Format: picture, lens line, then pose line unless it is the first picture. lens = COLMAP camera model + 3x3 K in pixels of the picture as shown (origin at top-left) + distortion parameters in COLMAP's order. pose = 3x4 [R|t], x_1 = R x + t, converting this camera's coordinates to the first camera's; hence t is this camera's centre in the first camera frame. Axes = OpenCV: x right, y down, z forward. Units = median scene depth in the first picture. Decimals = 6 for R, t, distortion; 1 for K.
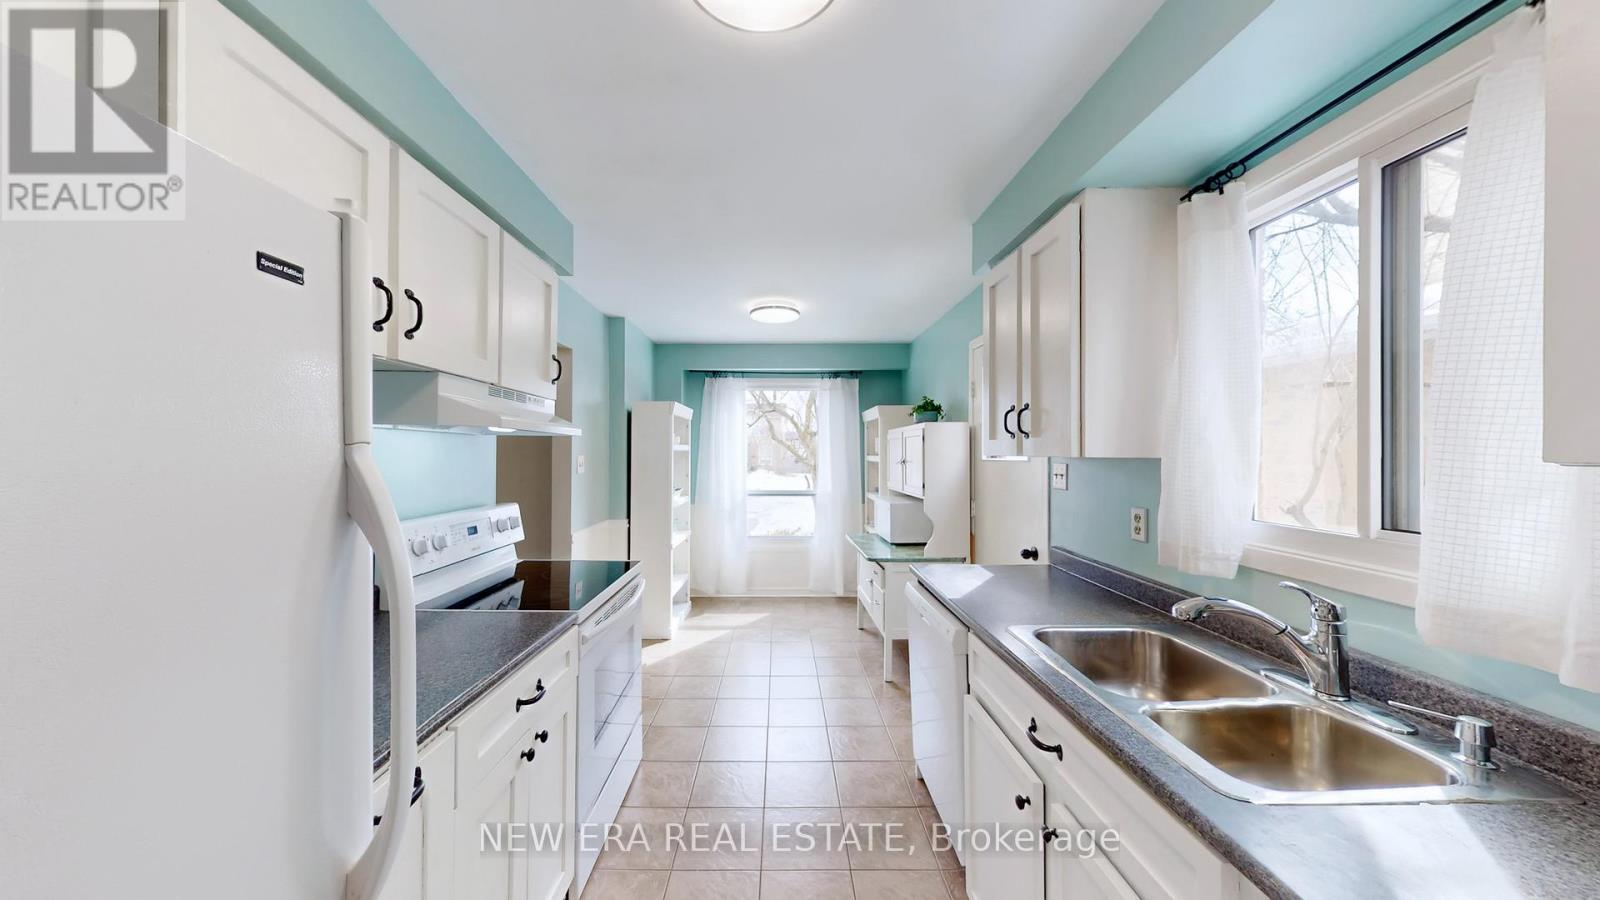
lens RADIAL K [[524.9, 0, 793.6], [0, 524.9, 456.5], [0, 0, 1]] dist [-0.001062, -0.000032]
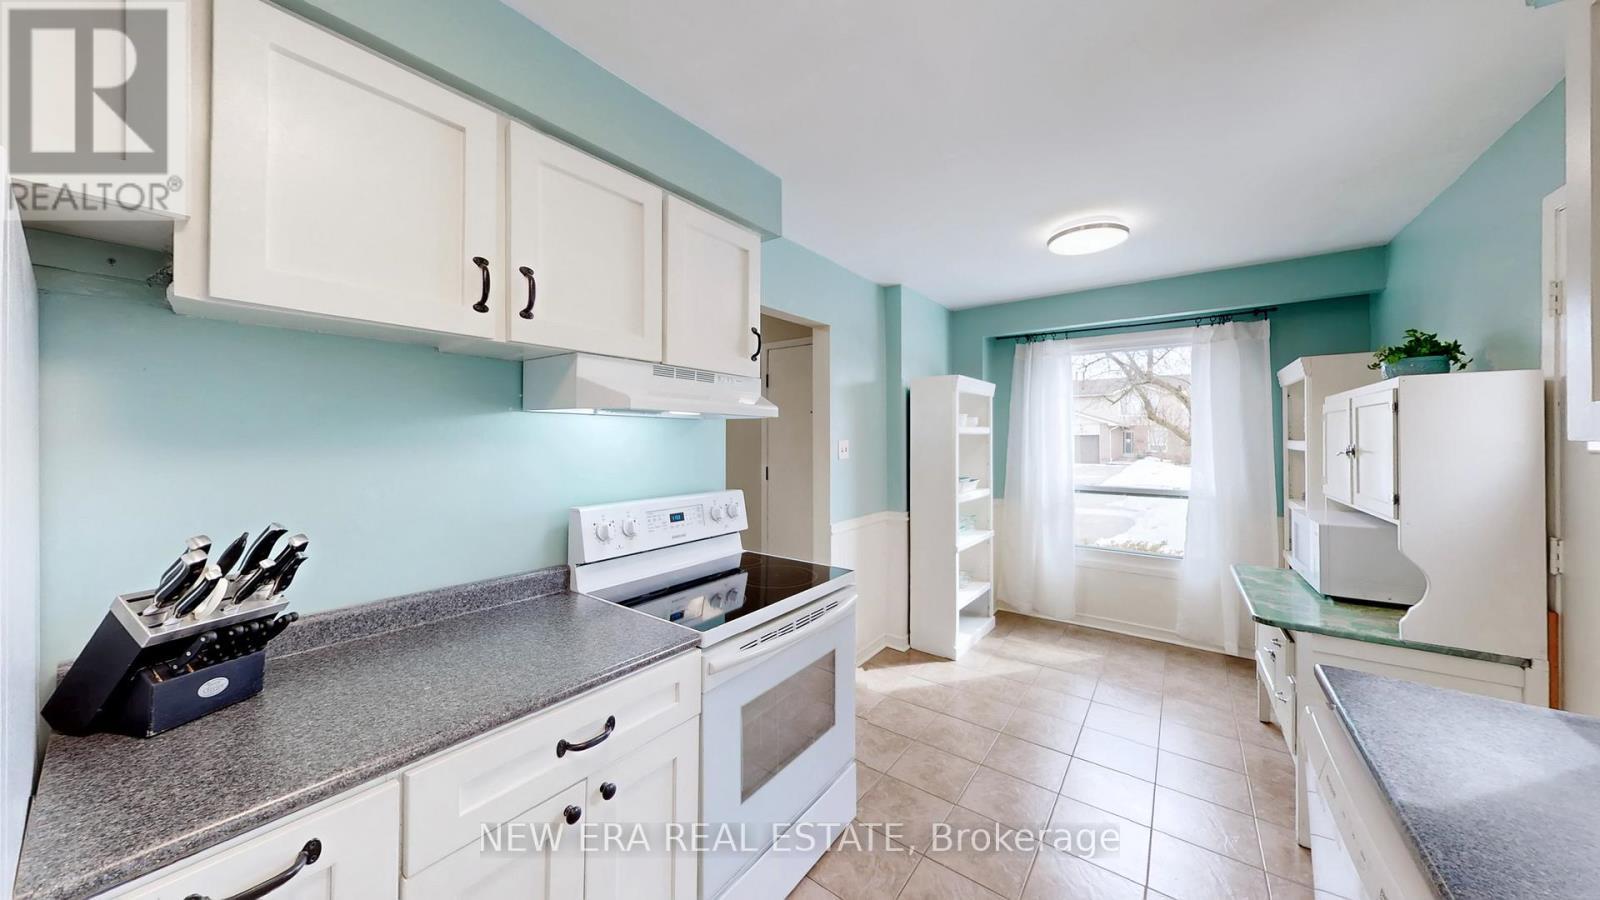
lens RADIAL K [[525.7, 0, 798.4], [0, 525.7, 437.9], [0, 0, 1]] dist [0.002997, -0.000410]
pose [[0.787826, -0.001673, -0.615896, 0.083879], [-0.001601, 0.999987, -0.004764, -0.000879], [0.615896, 0.004739, 0.787813, 0.184419]]
